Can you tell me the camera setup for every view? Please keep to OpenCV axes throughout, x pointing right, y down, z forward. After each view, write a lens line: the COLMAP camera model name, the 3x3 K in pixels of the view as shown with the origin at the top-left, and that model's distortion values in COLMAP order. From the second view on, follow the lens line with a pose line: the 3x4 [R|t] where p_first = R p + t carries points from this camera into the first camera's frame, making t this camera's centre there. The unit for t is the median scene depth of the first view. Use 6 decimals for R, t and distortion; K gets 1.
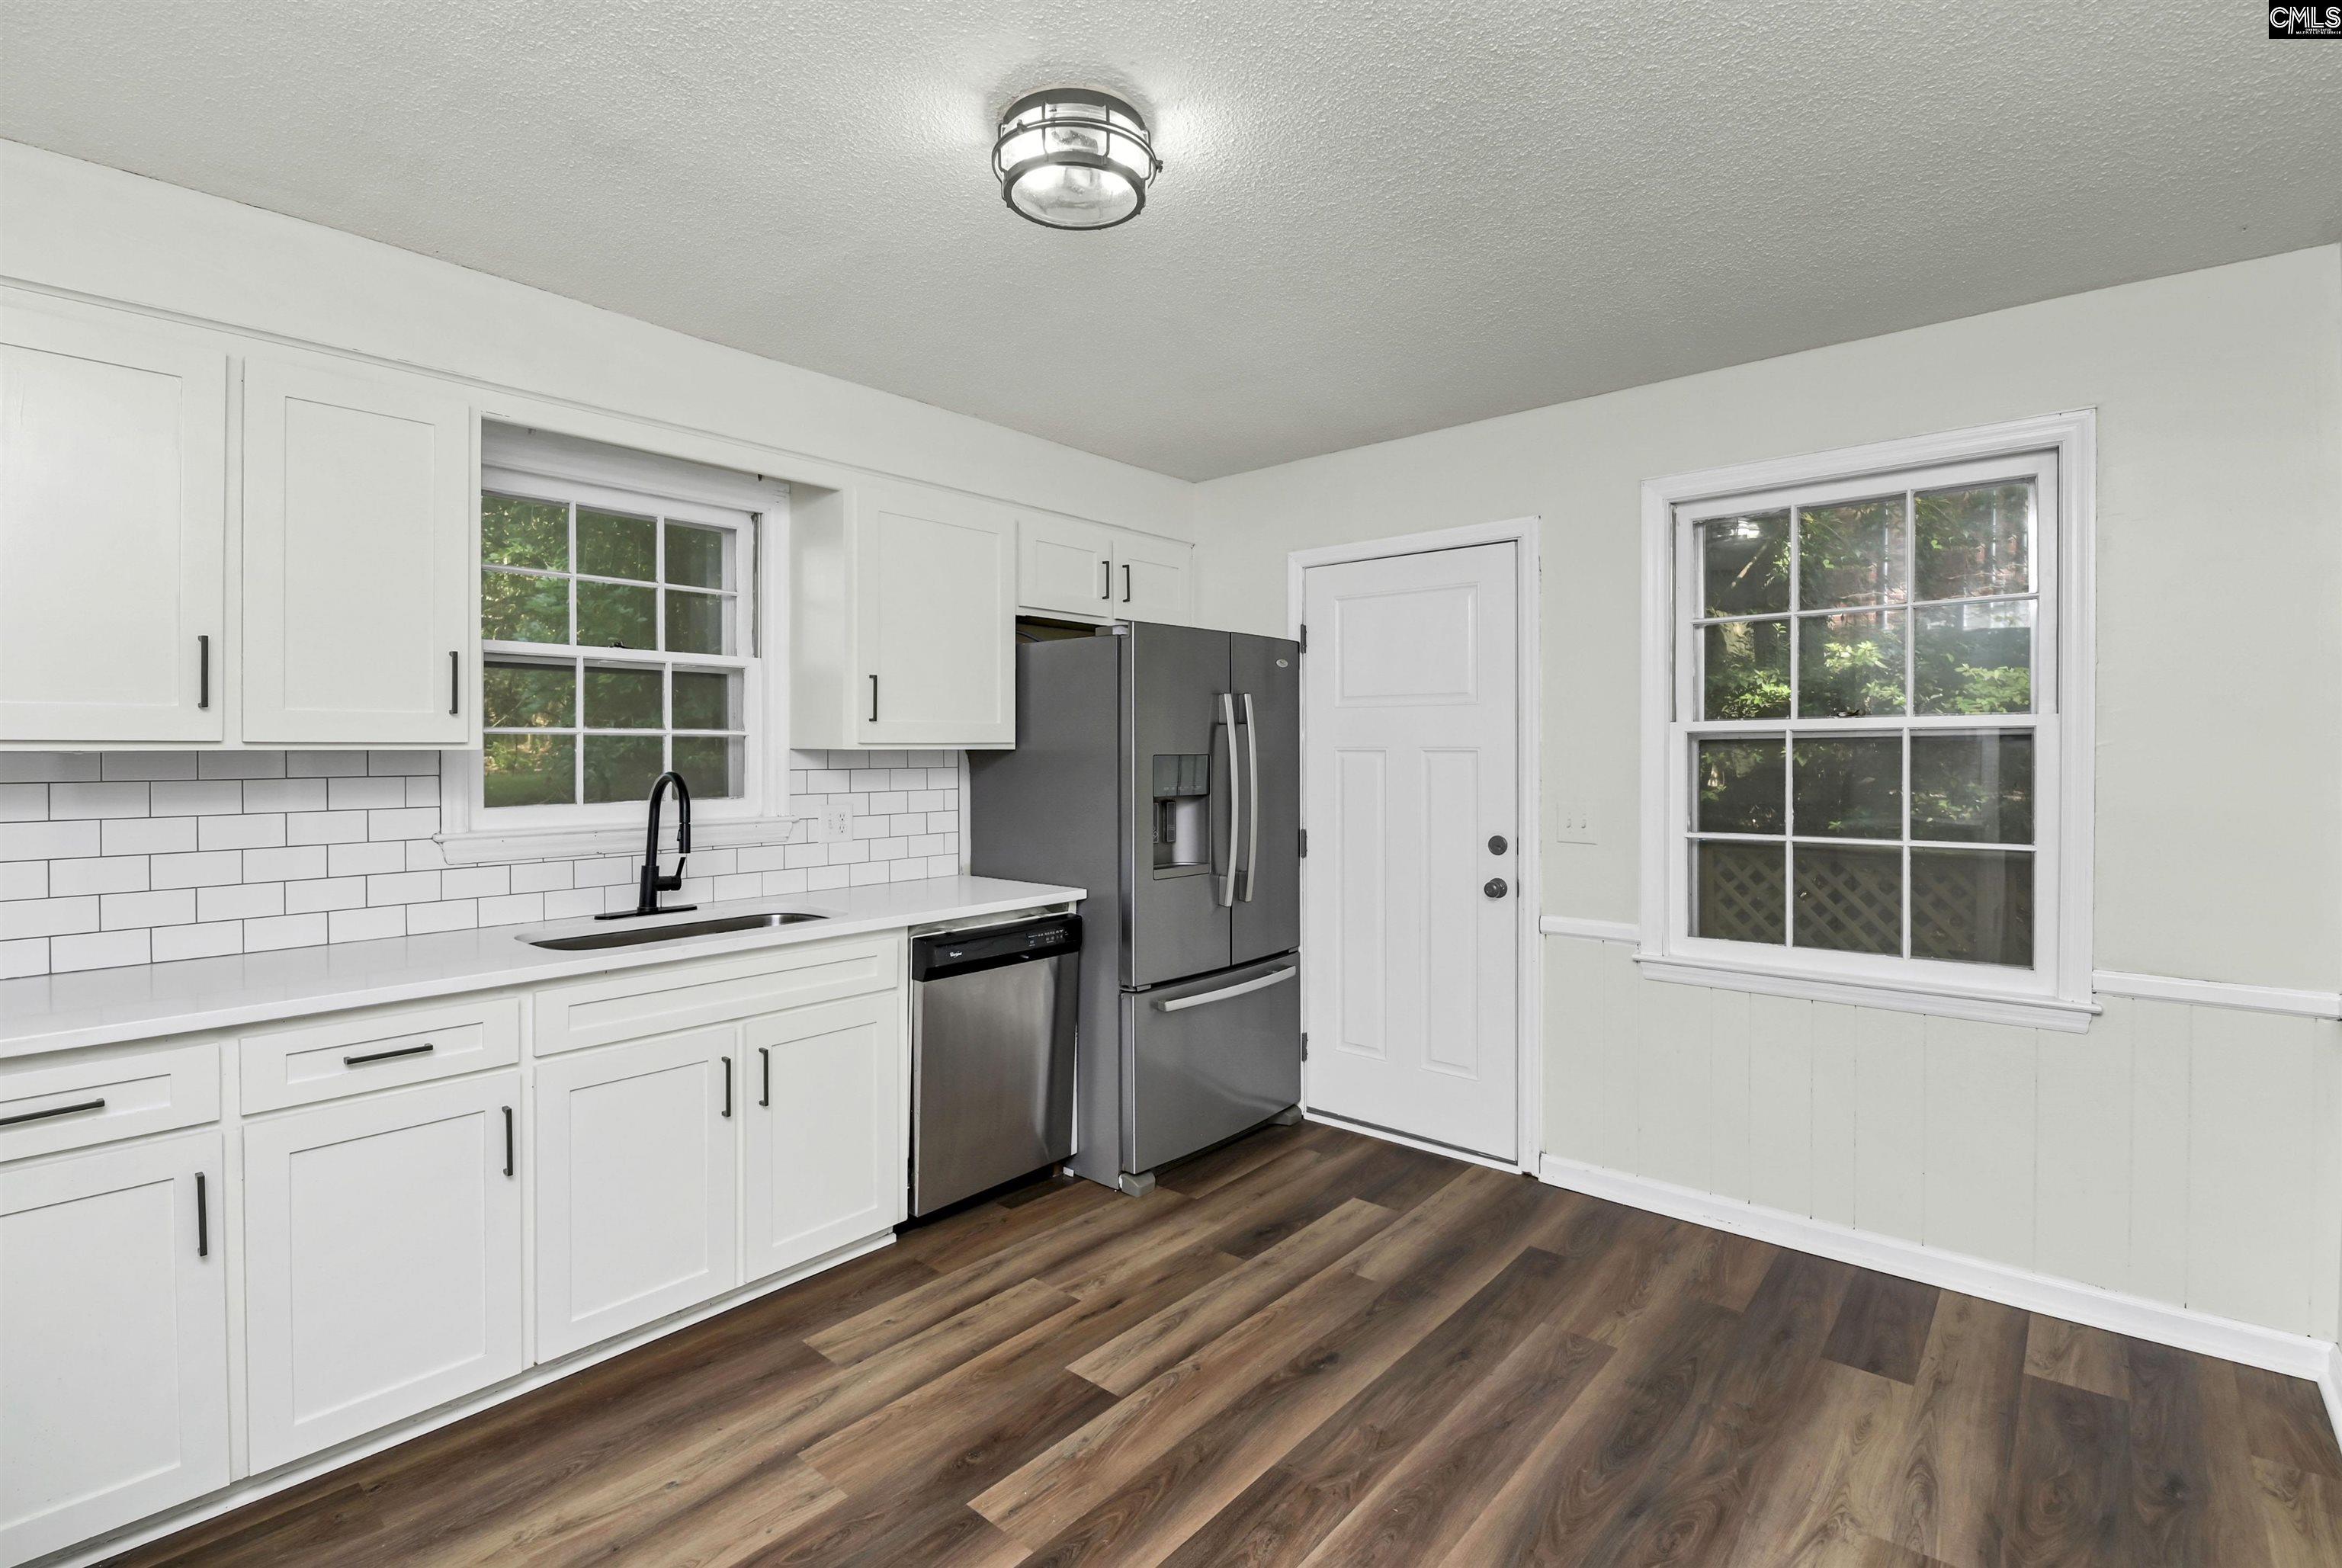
lens RADIAL K [[1094.0, 0, 1183.1], [0, 1094.0, 763.4], [0, 0, 1]] dist [-0.014655, -0.000748]
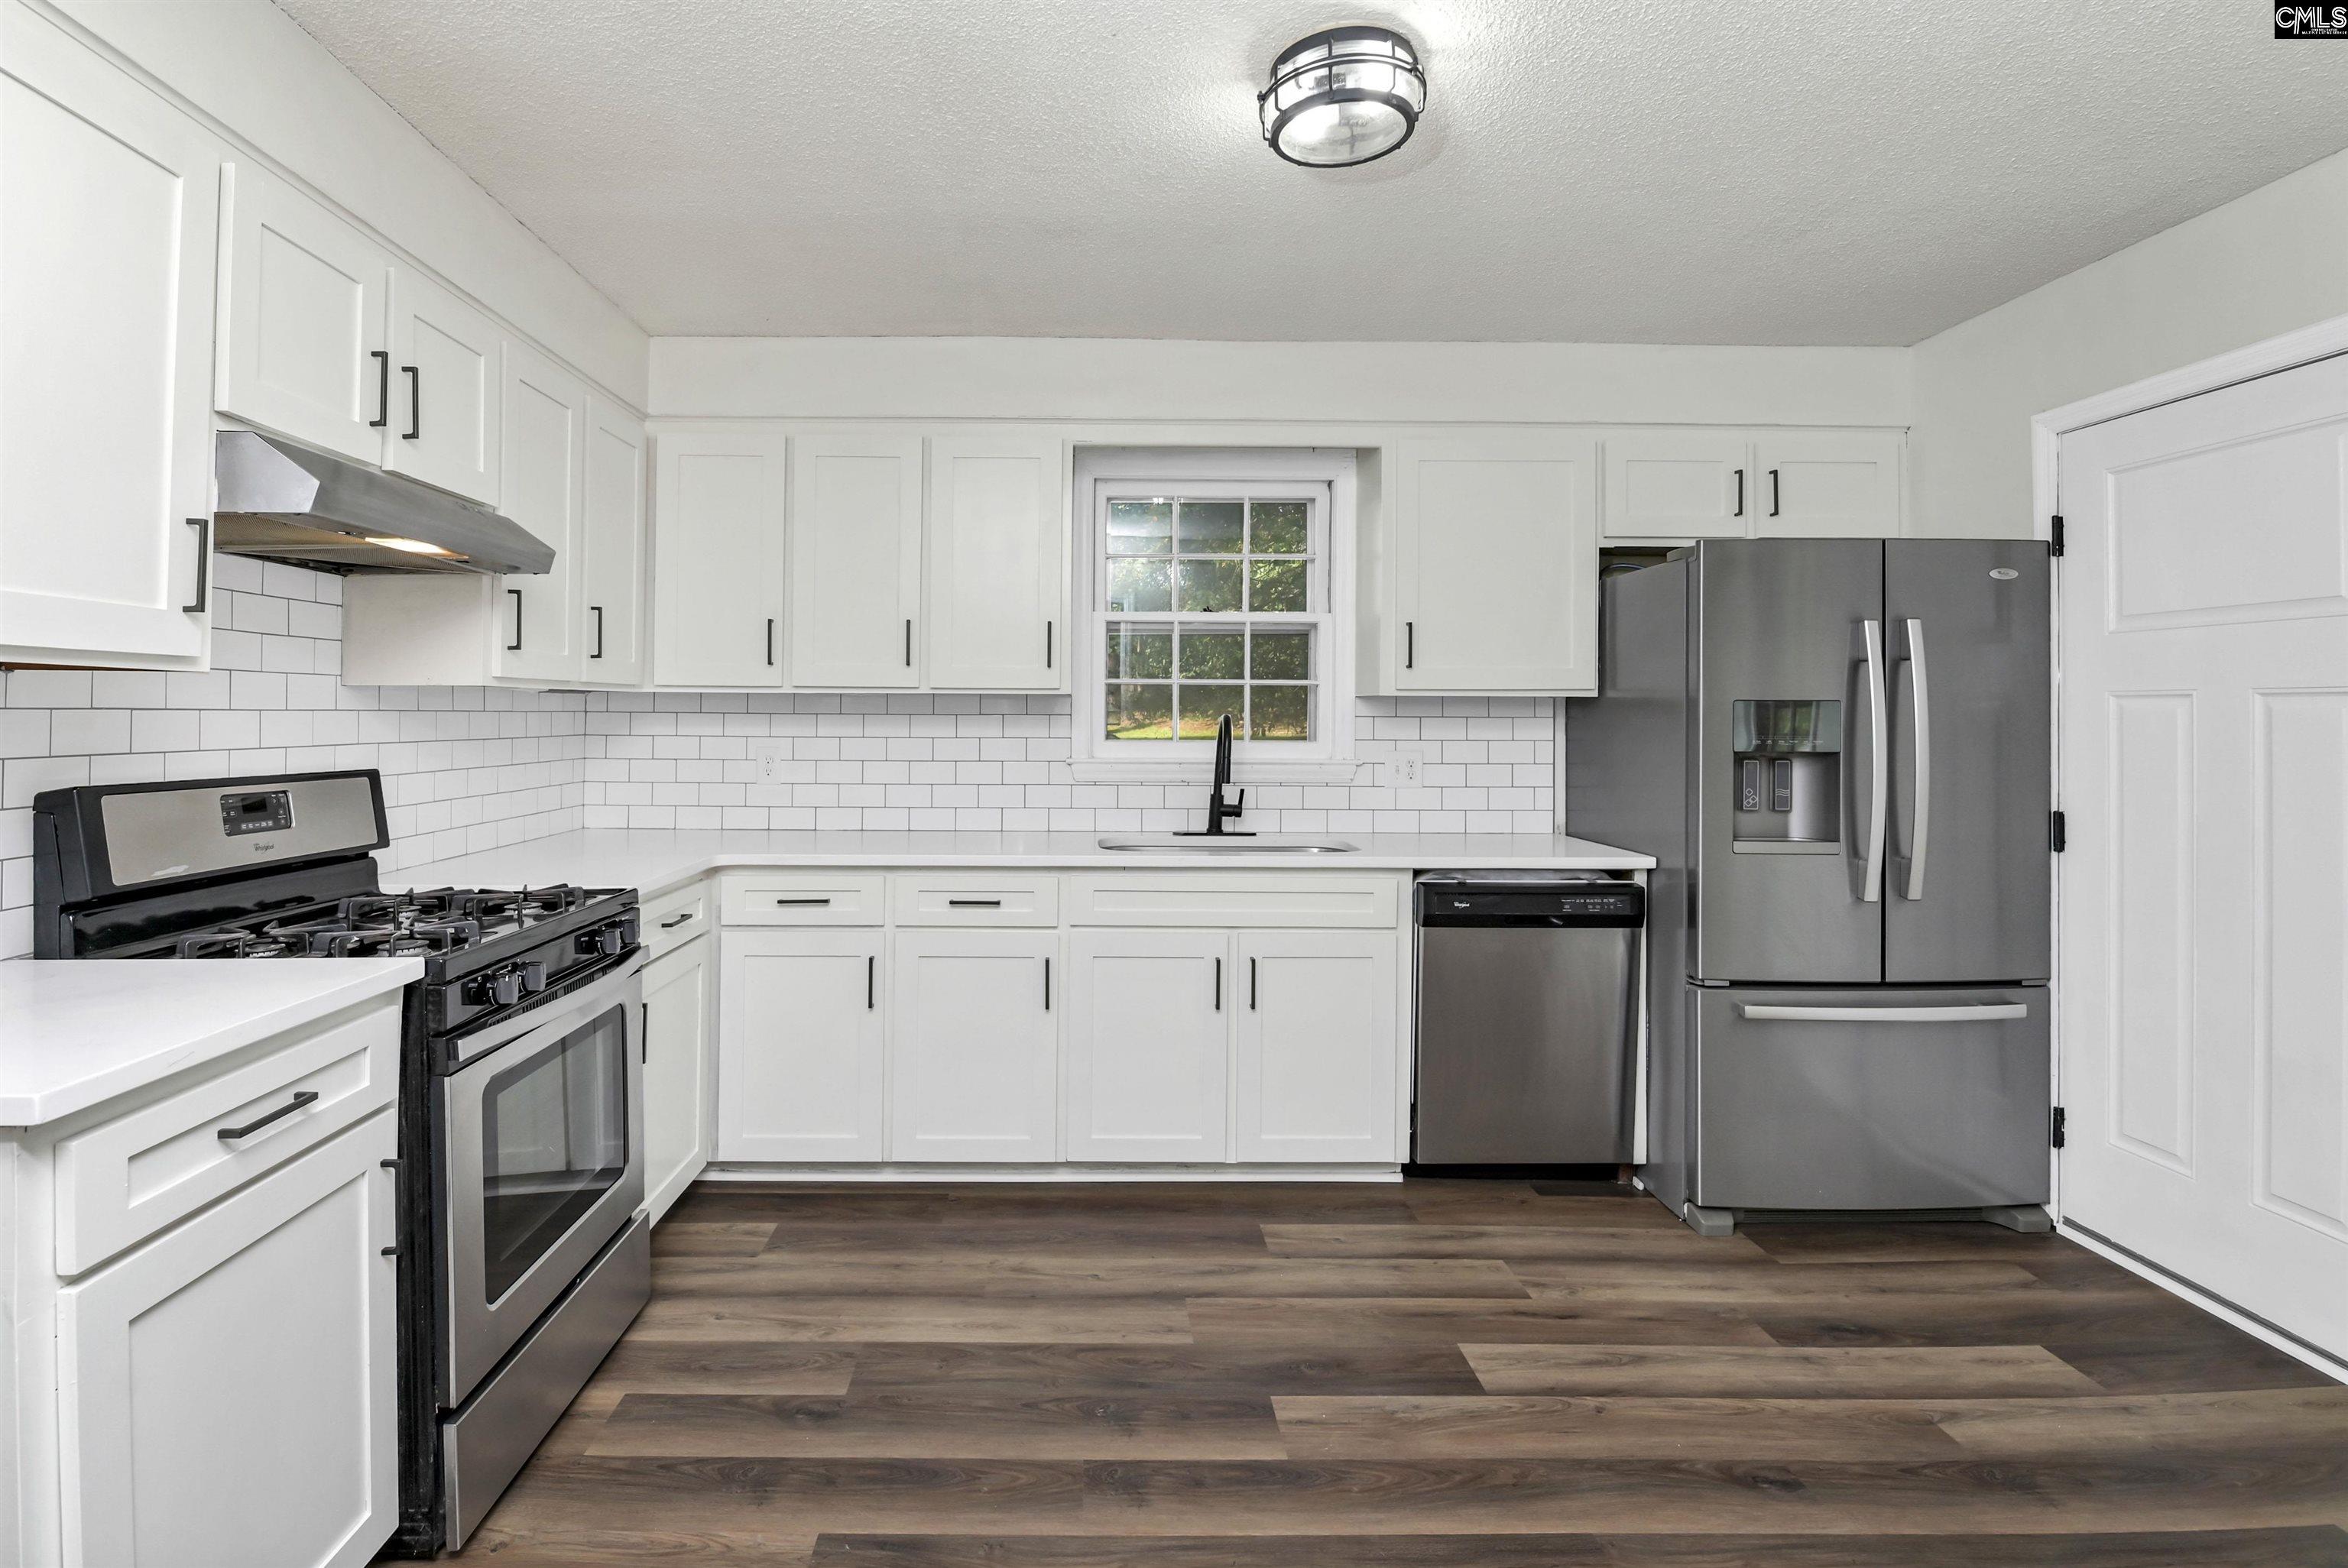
lens RADIAL K [[1123.4, 0, 1068.7], [0, 1123.4, 719.0], [0, 0, 1]] dist [0.002111, -0.010978]
pose [[0.643588, 0.006187, -0.765347, 0.331717], [-0.015515, 0.999867, -0.004964, 0.020327], [0.765215, 0.015069, 0.643598, 0.089150]]
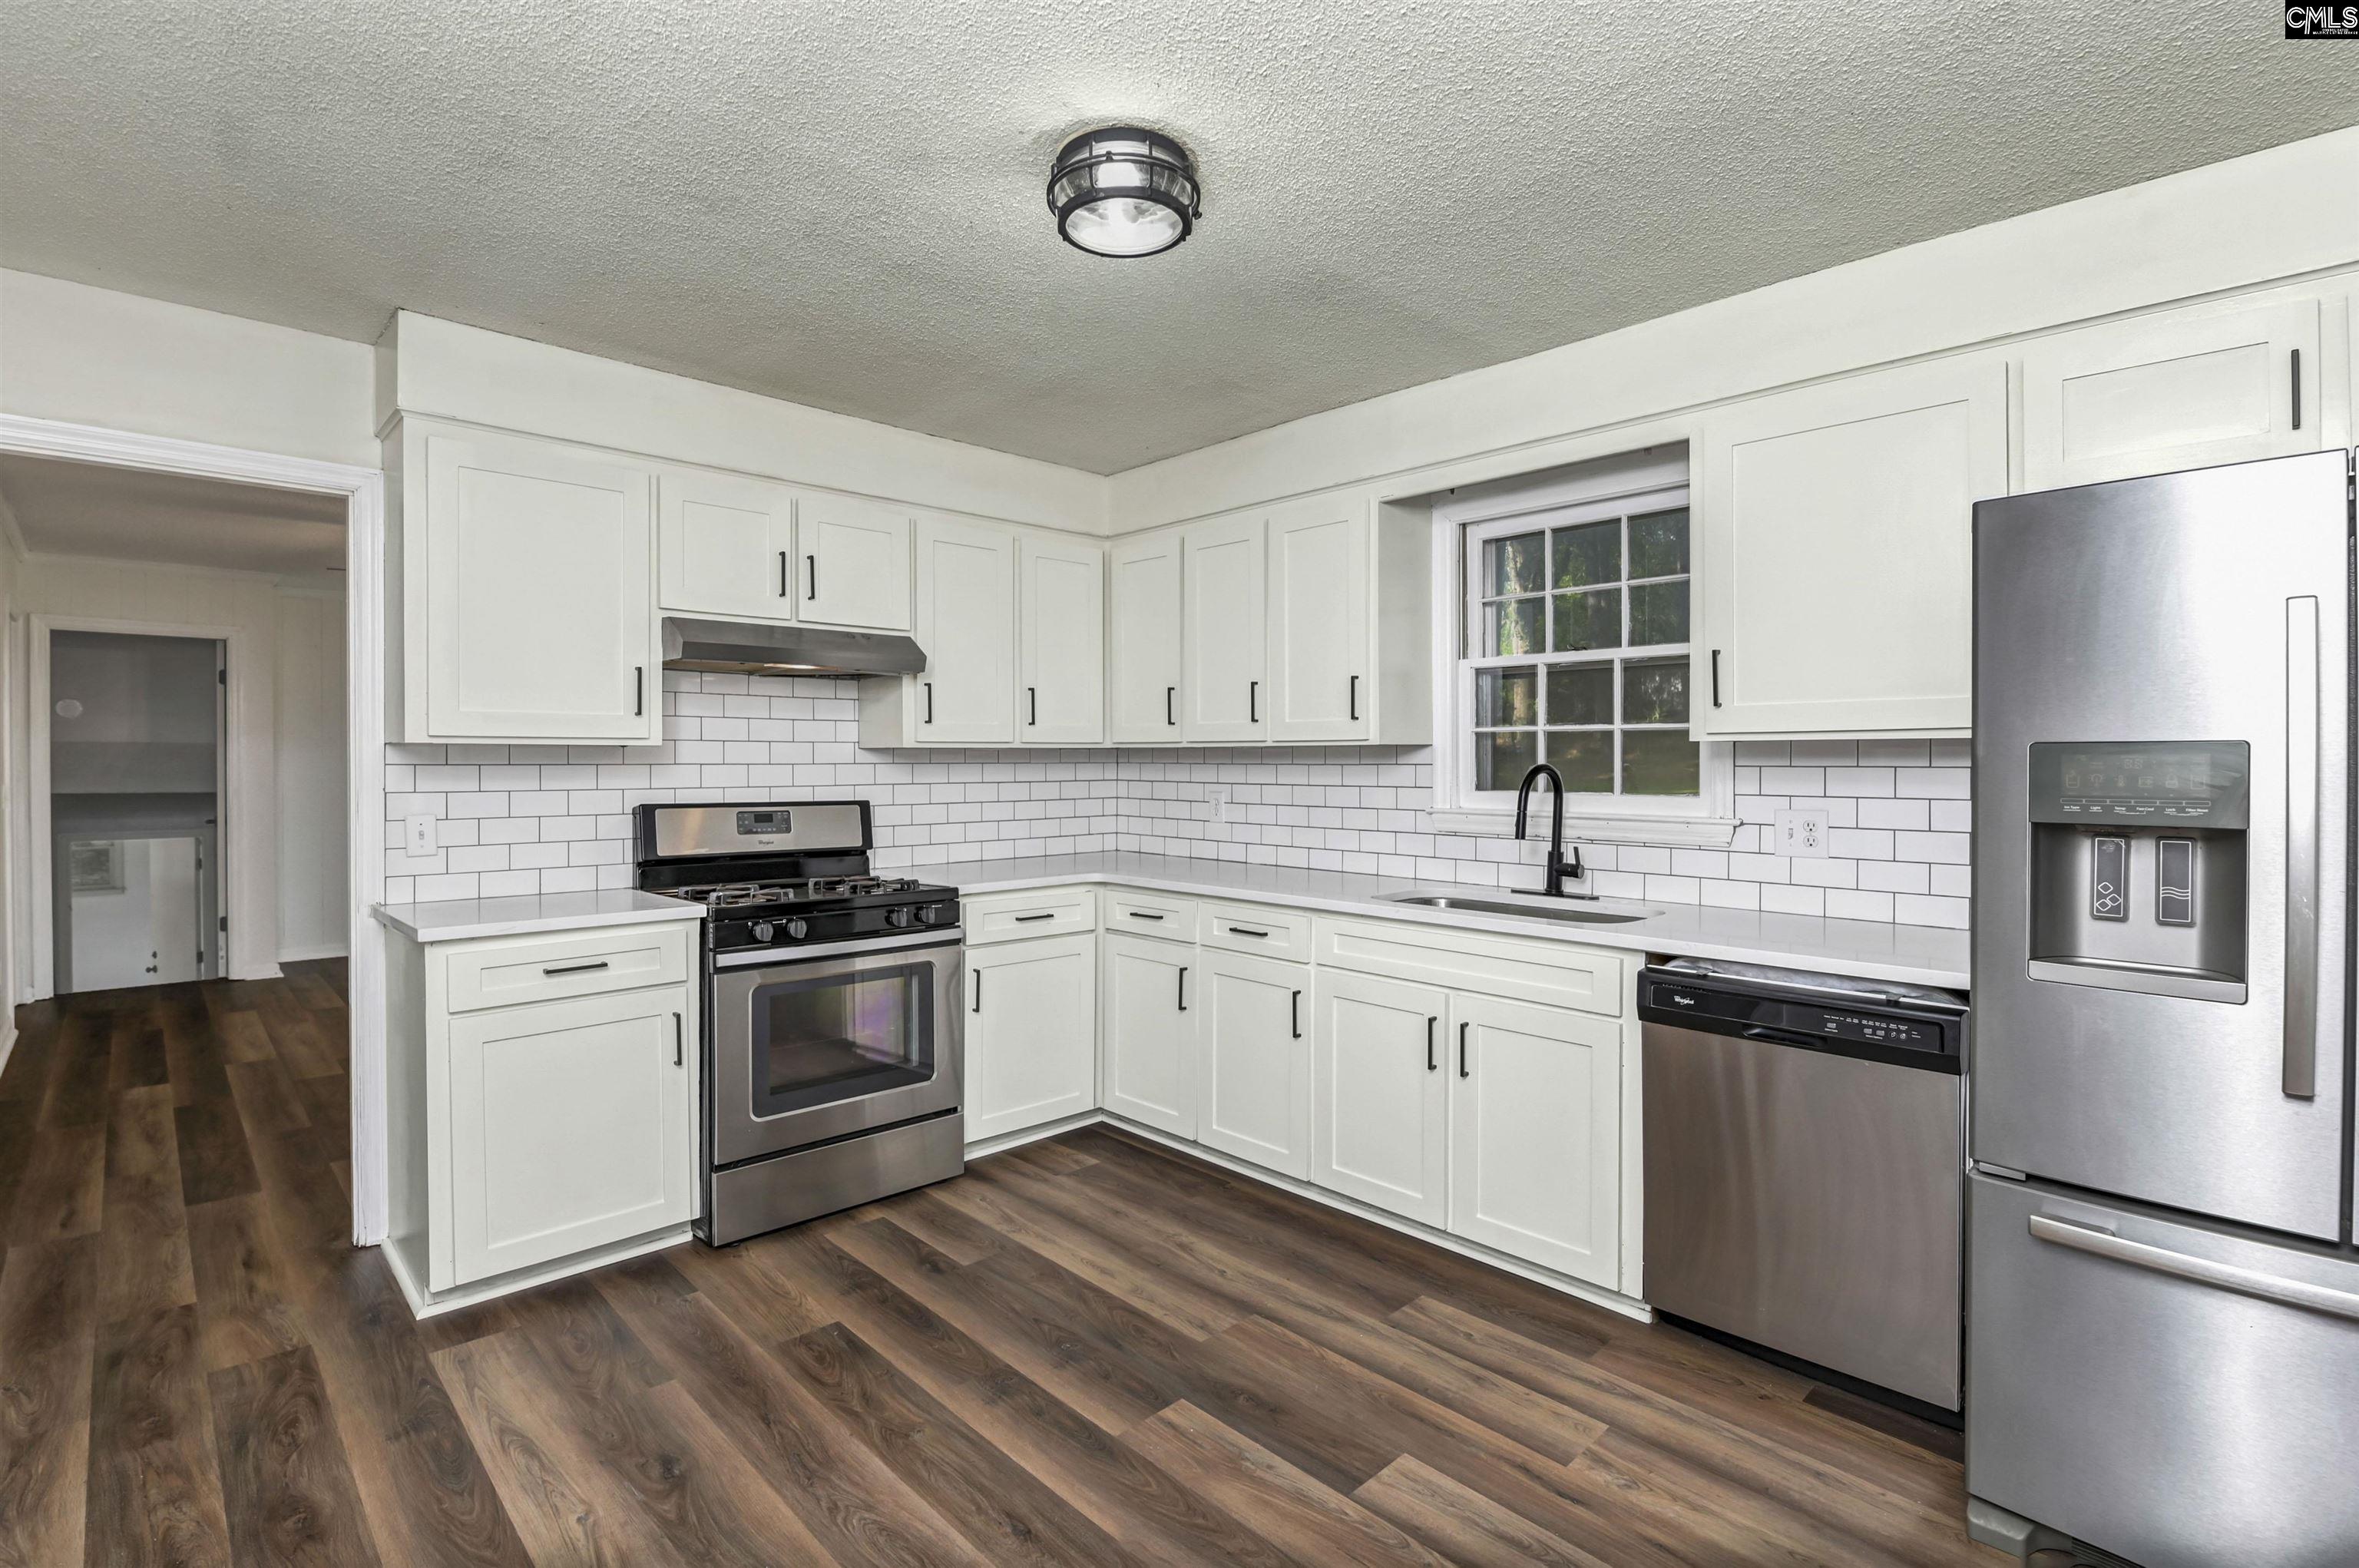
lens RADIAL K [[1082.7, 0, 1179.5], [0, 1082.7, 784.0], [0, 0, 1]] dist [0.000402, -0.012123]
pose [[-0.108252, 0.022559, -0.993868, 0.599513], [-0.013257, 0.999621, 0.024134, 0.006217], [0.994035, 0.015788, -0.107911, 0.726652]]
